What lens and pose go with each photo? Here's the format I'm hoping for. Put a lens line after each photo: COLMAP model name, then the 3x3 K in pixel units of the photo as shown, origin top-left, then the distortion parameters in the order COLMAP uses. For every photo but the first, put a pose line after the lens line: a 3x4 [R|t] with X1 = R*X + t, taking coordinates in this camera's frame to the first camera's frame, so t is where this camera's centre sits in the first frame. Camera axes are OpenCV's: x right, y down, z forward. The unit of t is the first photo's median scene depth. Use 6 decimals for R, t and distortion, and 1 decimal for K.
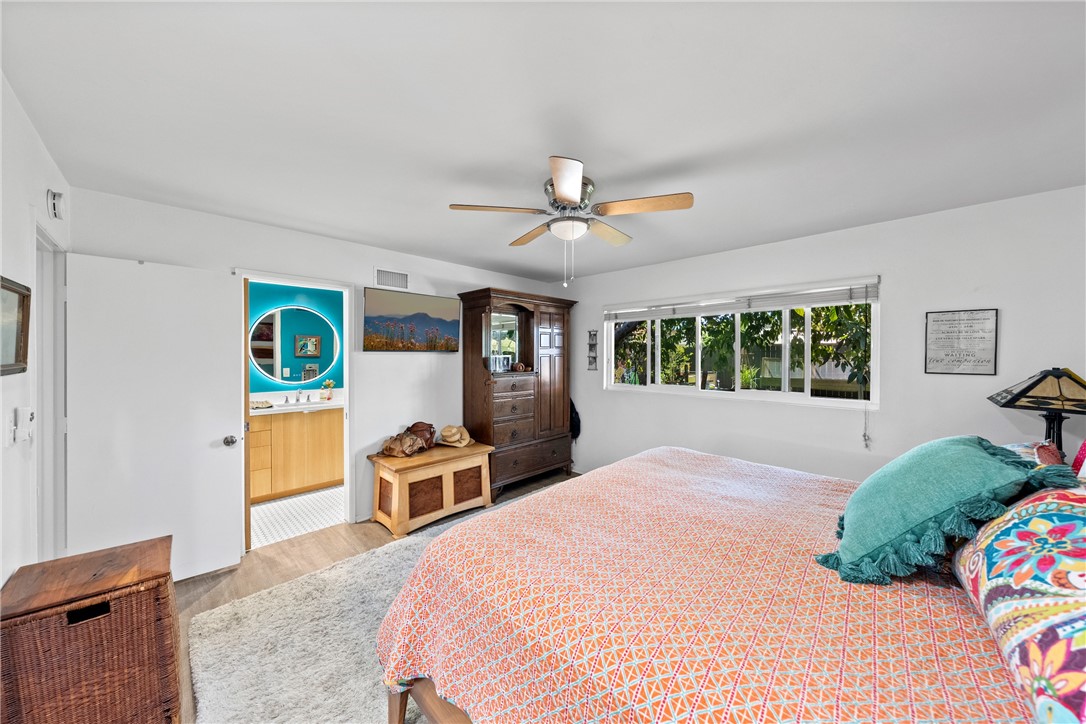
lens RADIAL K [[372.0, 0, 543.9], [0, 372.0, 358.3], [0, 0, 1]] dist [-0.002829, -0.000019]
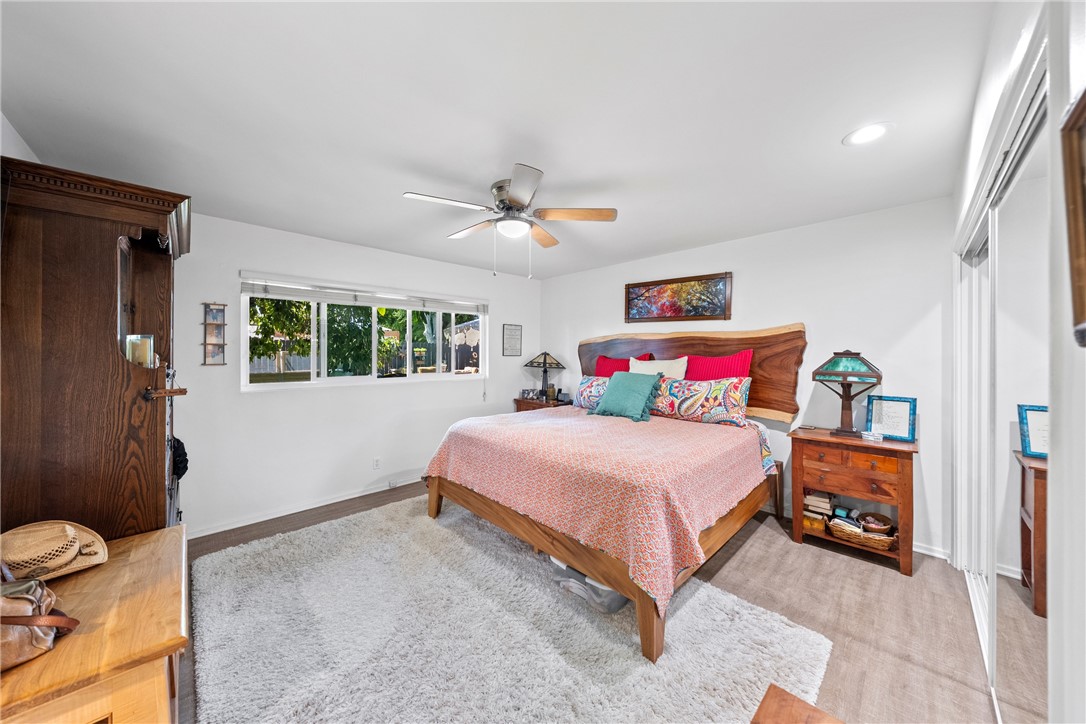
lens RADIAL K [[372.0, 0, 544.0], [0, 372.0, 353.8], [0, 0, 1]] dist [-0.002829, -0.000019]
pose [[0.007891, -0.002409, 0.999966, -0.597473], [0.008468, 0.999961, 0.002343, 0.018510], [-0.999933, 0.008449, 0.007911, 0.511731]]
